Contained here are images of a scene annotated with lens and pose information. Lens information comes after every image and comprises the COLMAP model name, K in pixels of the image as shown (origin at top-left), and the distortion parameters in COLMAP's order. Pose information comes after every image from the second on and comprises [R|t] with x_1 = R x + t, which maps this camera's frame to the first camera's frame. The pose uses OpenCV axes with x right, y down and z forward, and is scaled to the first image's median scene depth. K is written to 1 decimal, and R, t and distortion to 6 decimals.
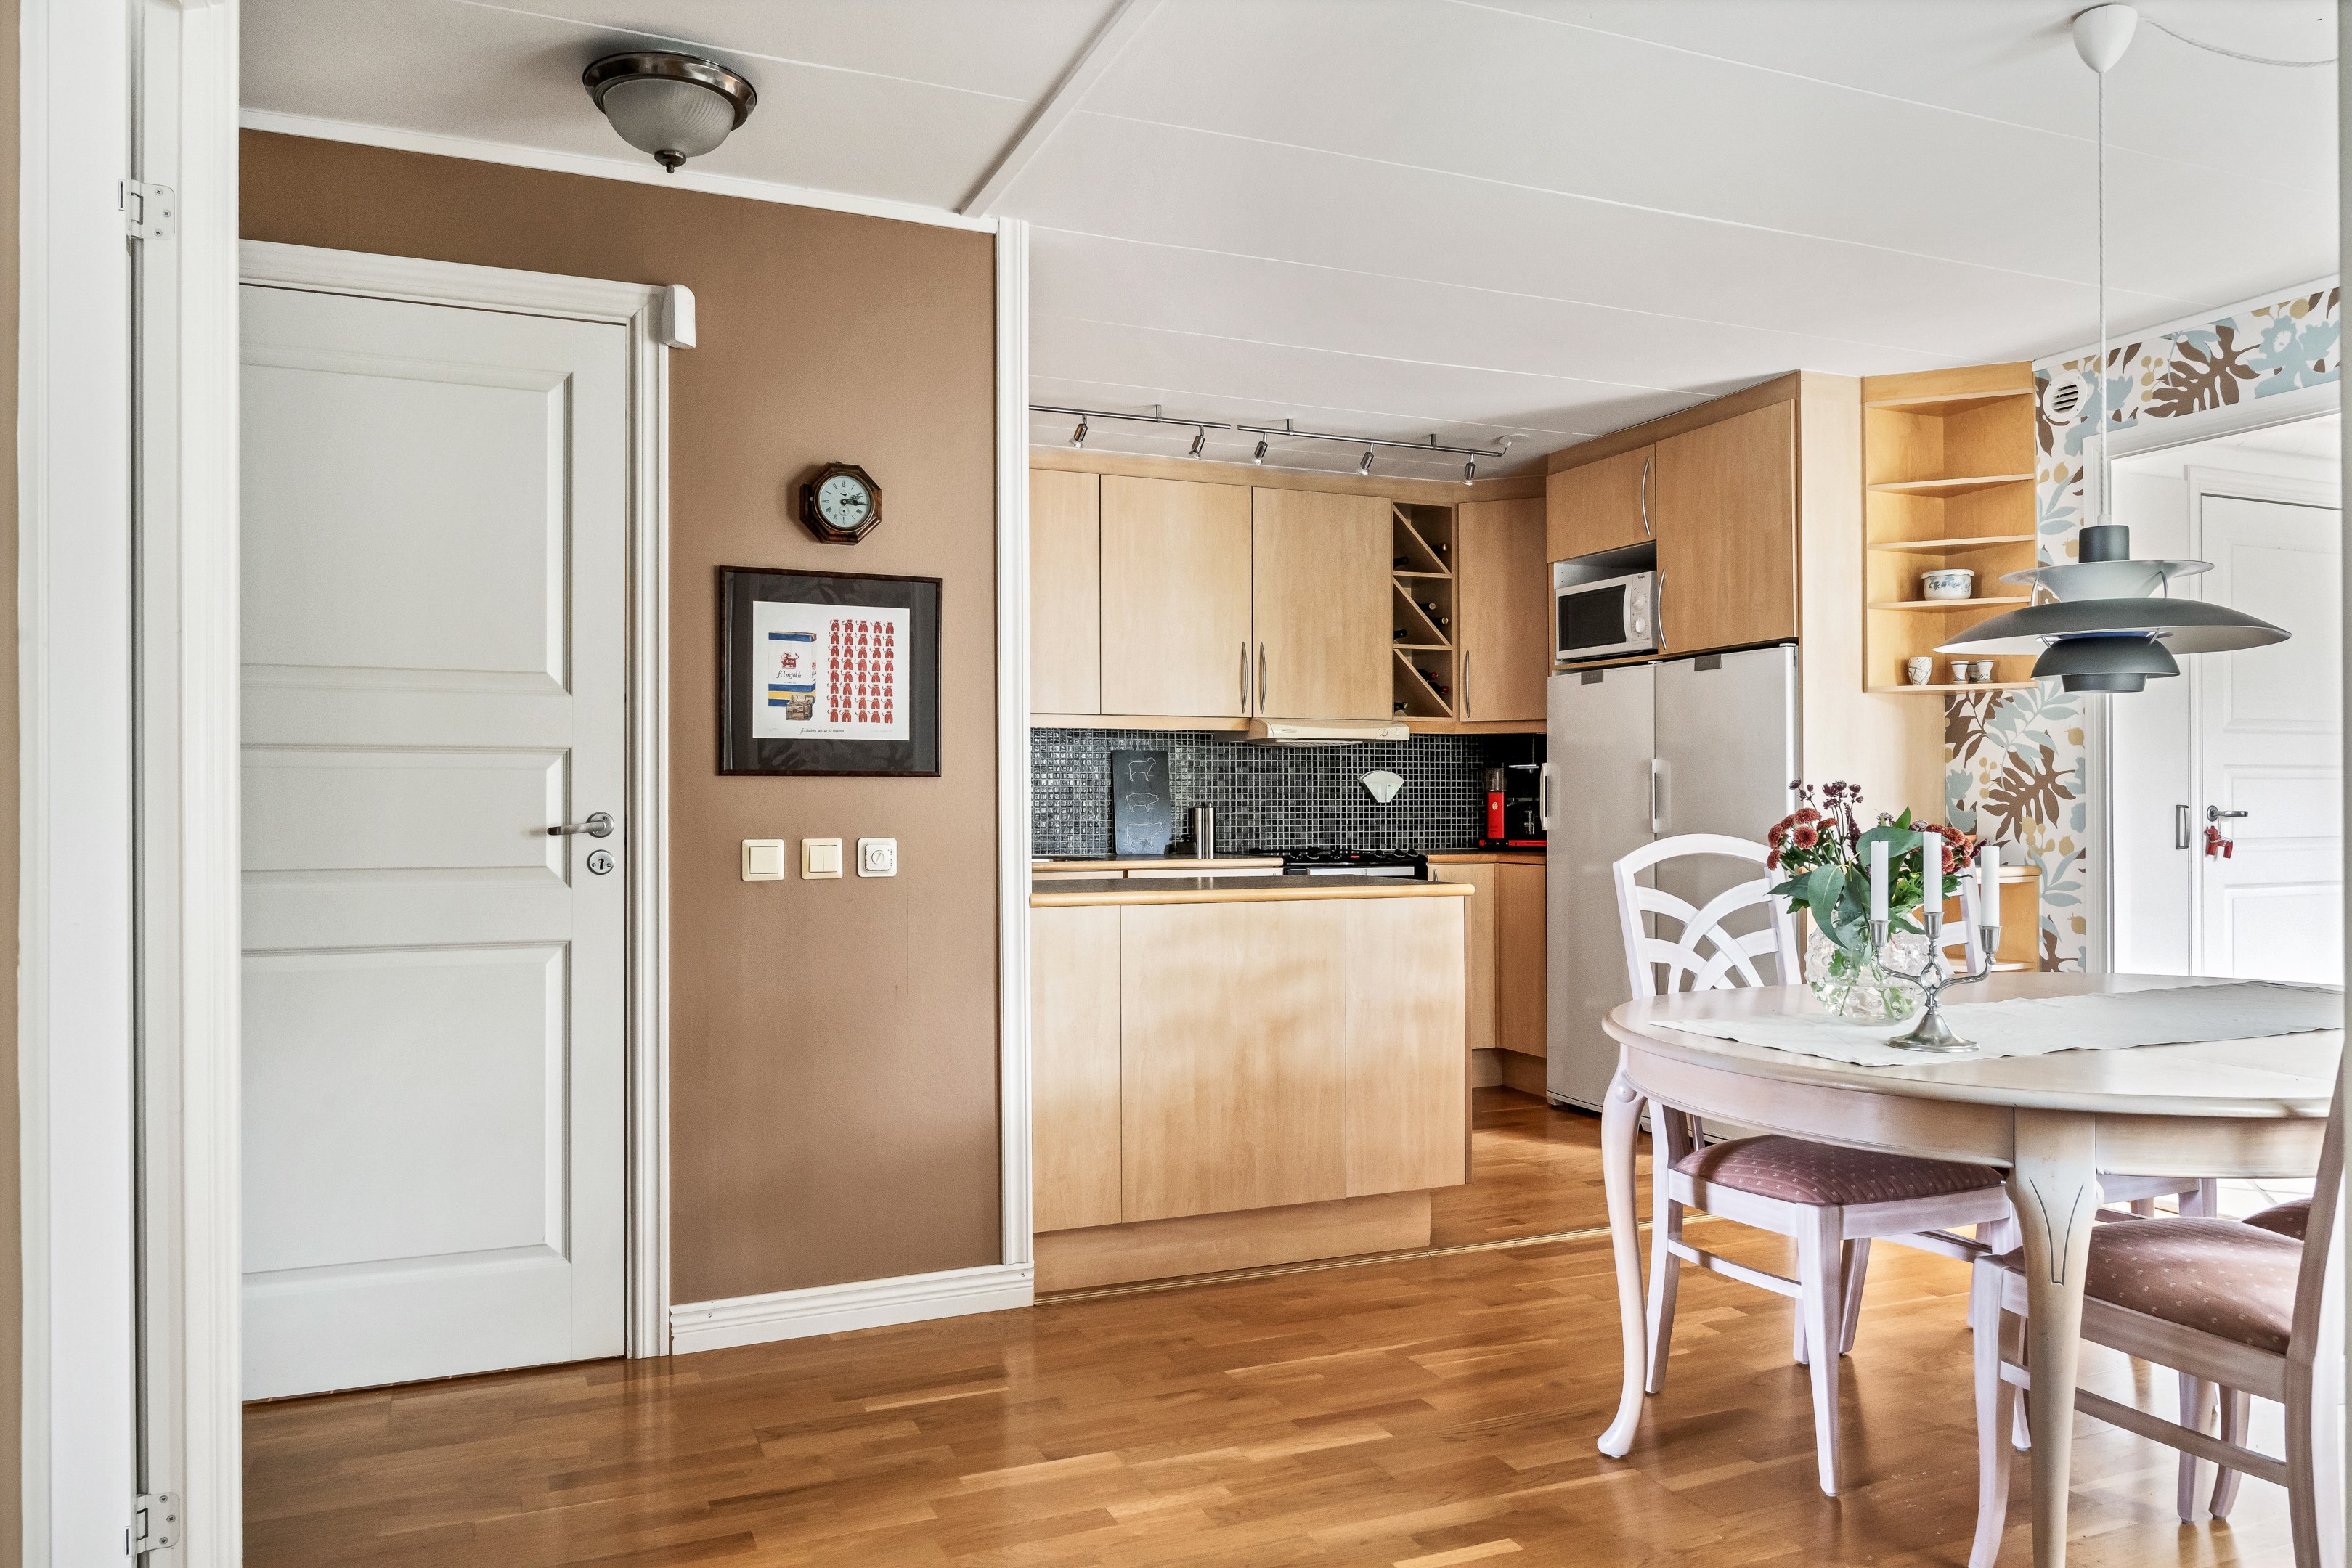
lens RADIAL K [[1612.8, 0, 1181.9], [0, 1612.8, 786.6], [0, 0, 1]] dist [-0.007111, -0.002655]
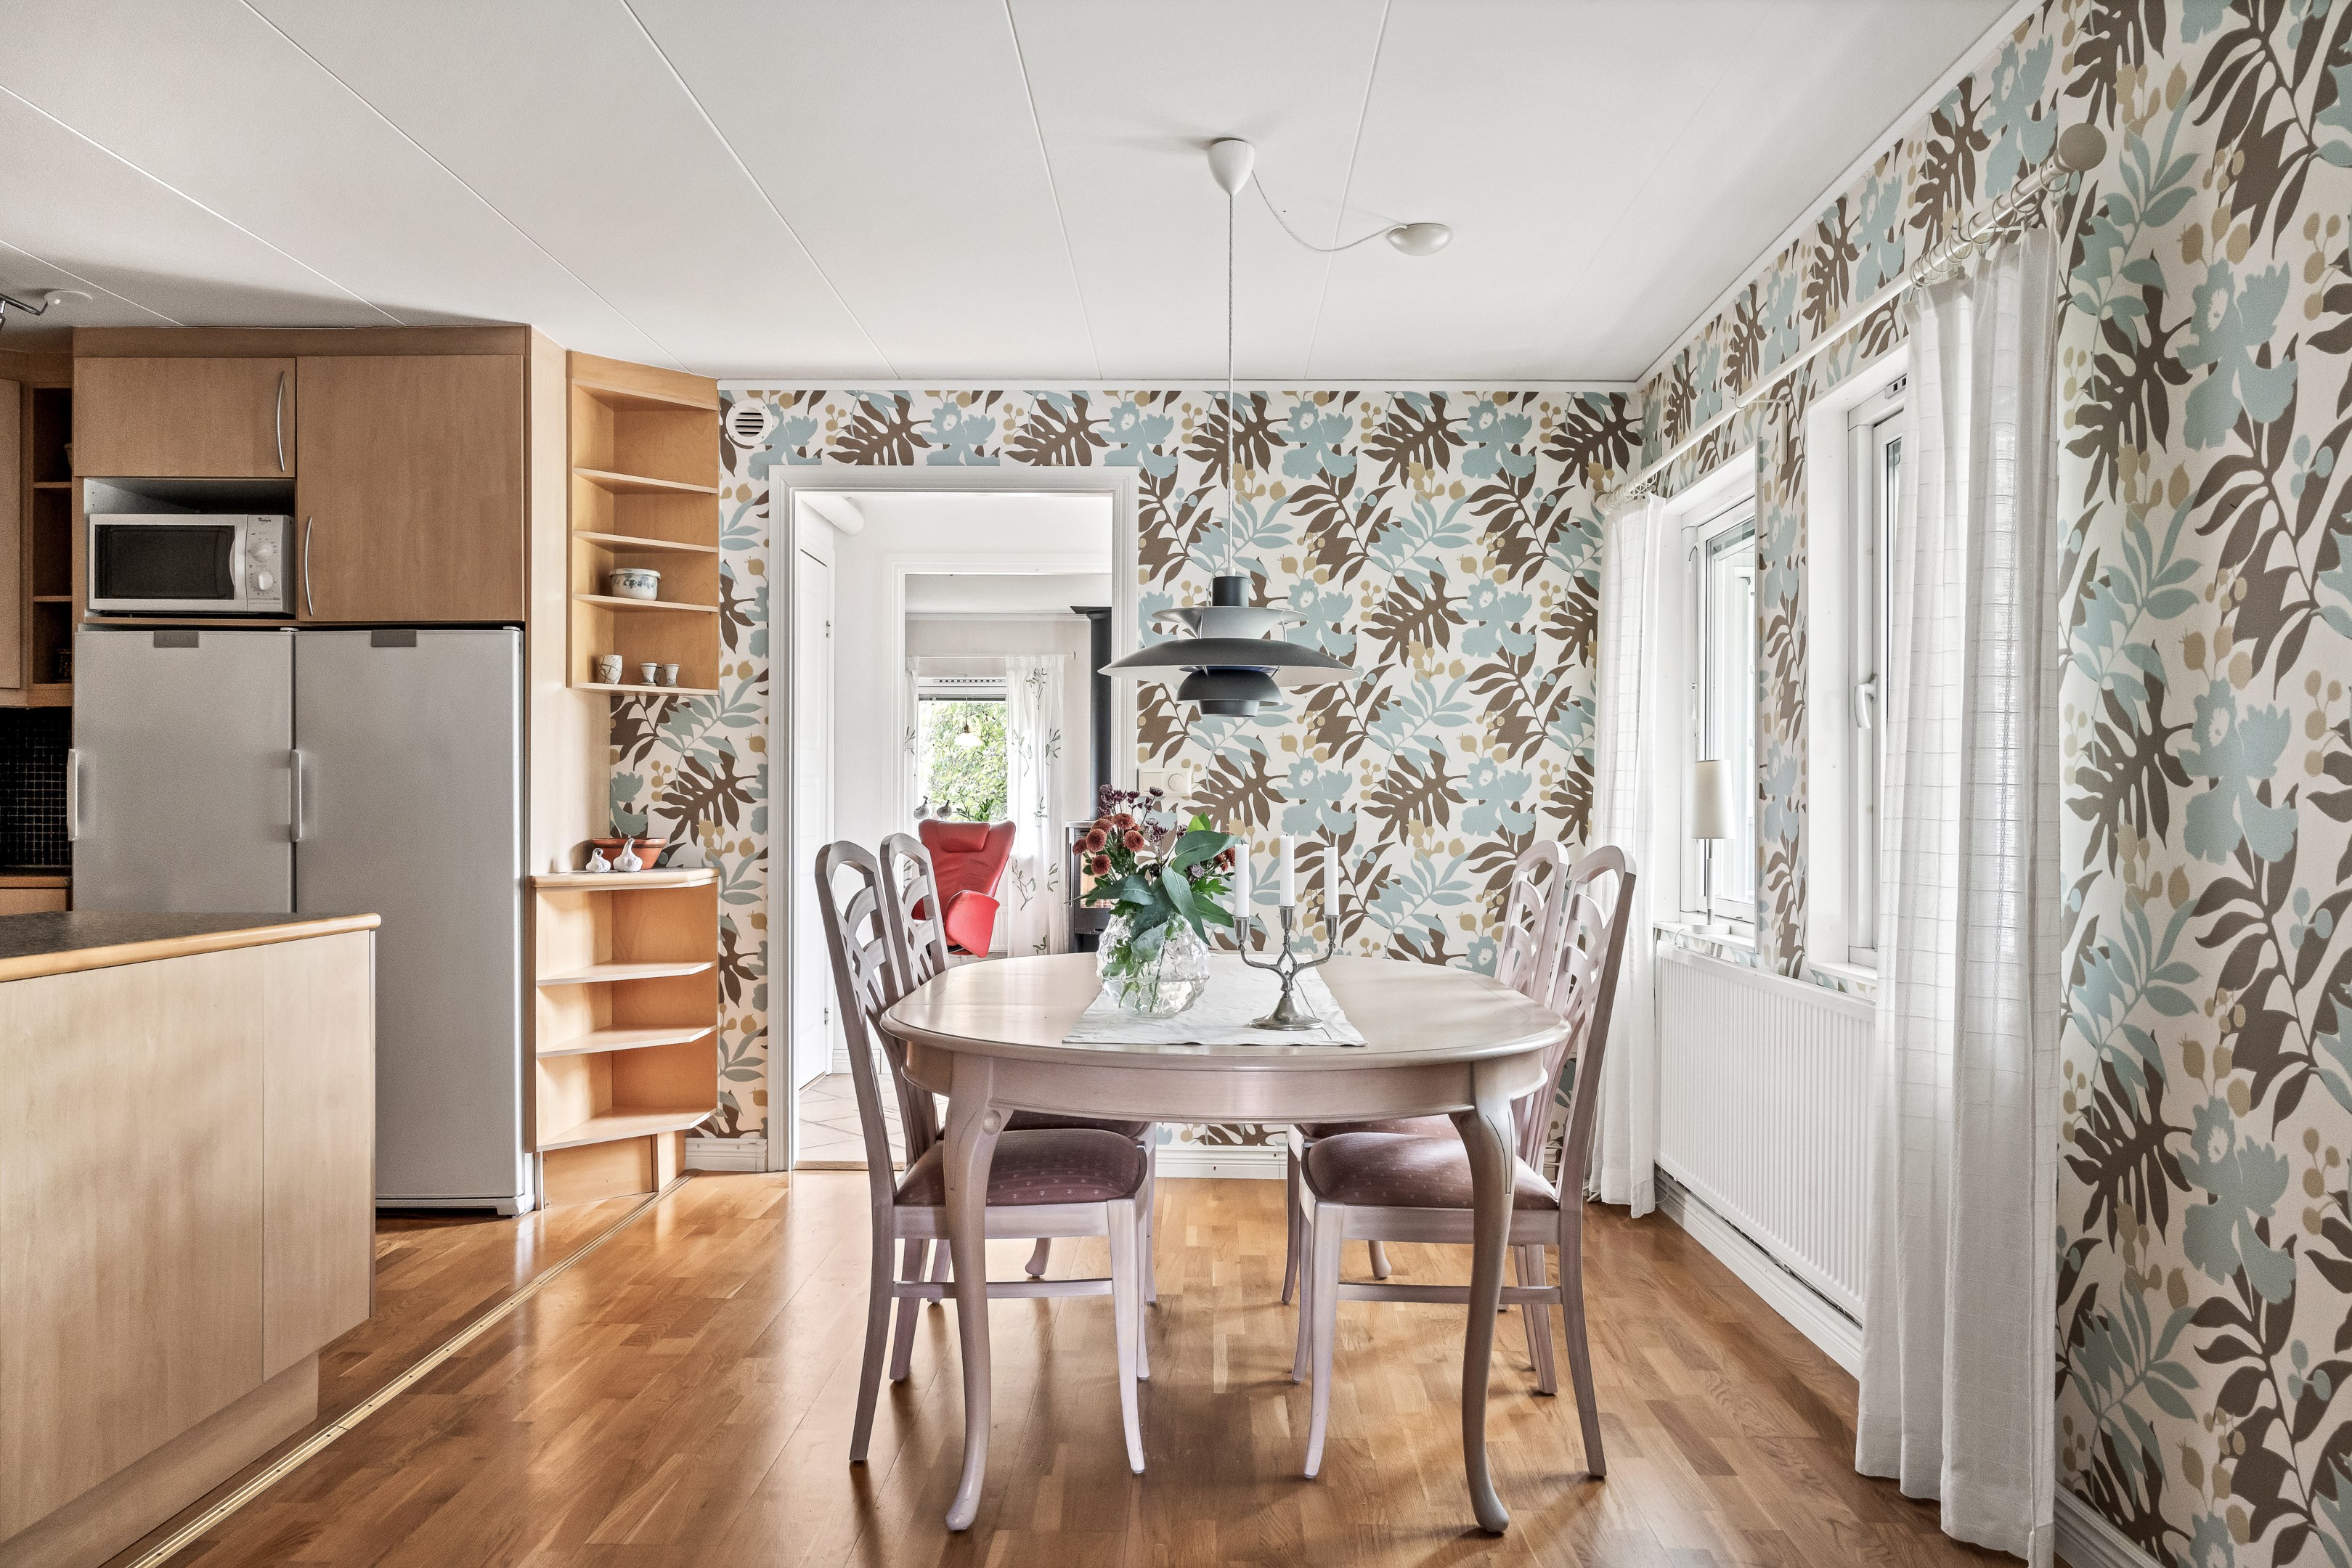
lens RADIAL K [[1612.8, 0, 1182.5], [0, 1612.8, 802.7], [0, 0, 1]] dist [-0.007111, -0.002655]
pose [[0.402550, 0.005143, 0.915384, -0.299780], [-0.014246, 0.999898, 0.000647, 0.002766], [-0.915287, -0.013301, 0.402582, 0.305989]]
